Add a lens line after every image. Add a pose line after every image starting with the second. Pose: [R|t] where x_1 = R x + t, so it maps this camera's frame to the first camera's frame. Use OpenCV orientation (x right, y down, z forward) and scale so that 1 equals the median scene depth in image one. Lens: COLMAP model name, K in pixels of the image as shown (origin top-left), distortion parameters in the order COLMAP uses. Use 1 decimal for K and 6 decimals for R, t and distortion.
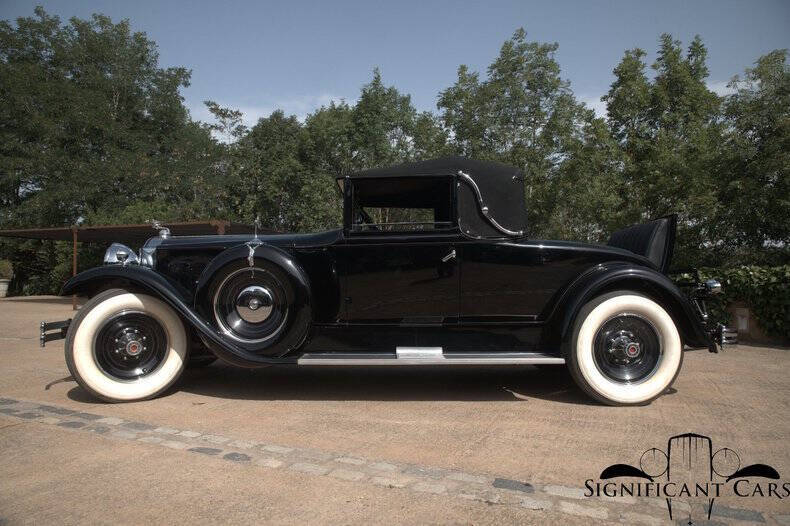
lens RADIAL K [[544.7, 0, 395.0], [0, 544.7, 263.0], [0, 0, 1]] dist [-0.111326, 0.066192]
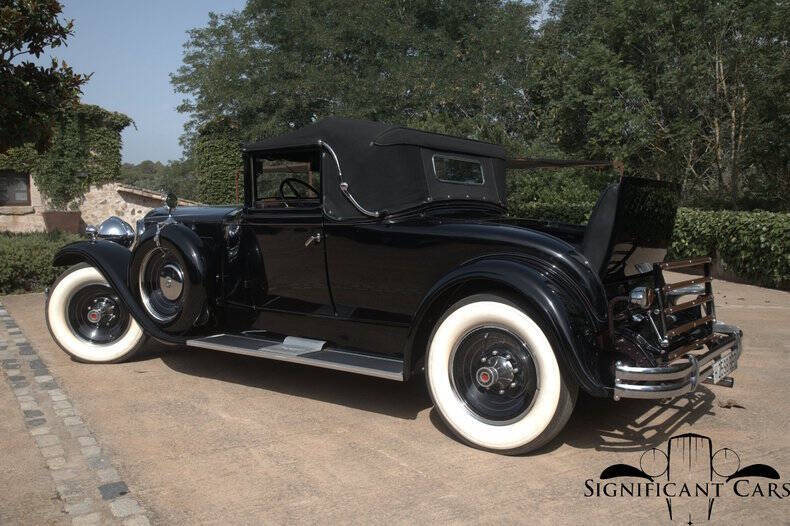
lens RADIAL K [[758.0, 0, 395.0], [0, 758.0, 263.0], [0, 0, 1]] dist [0.072021, -0.001160]
pose [[0.794524, 0.043357, -0.605683, 0.944832], [0.026601, 0.994005, 0.106050, -0.101458], [0.606650, -0.100371, 0.788607, 0.120066]]
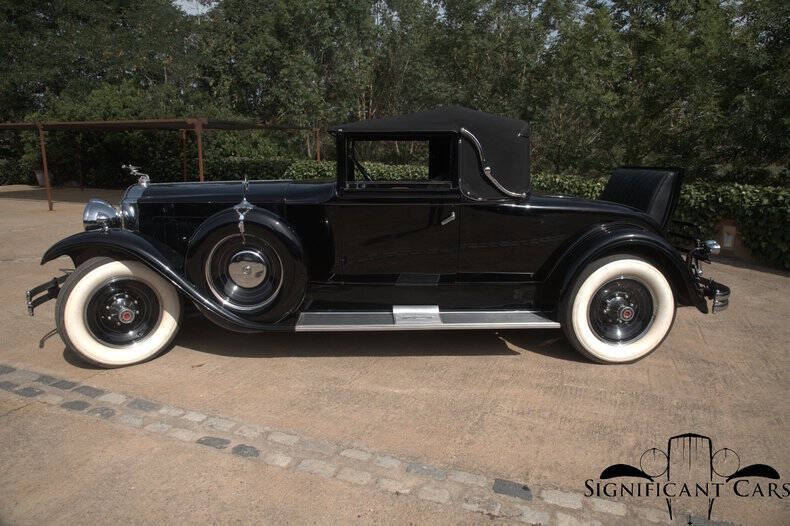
lens RADIAL K [[544.7, 0, 395.0], [0, 544.7, 263.0], [0, 0, 1]] dist [-0.111326, 0.066192]
pose [[0.999391, -0.004851, 0.034542, -0.028652], [-0.003748, 0.969614, 0.244611, -0.171429], [-0.034679, -0.244591, 0.969006, 0.053789]]
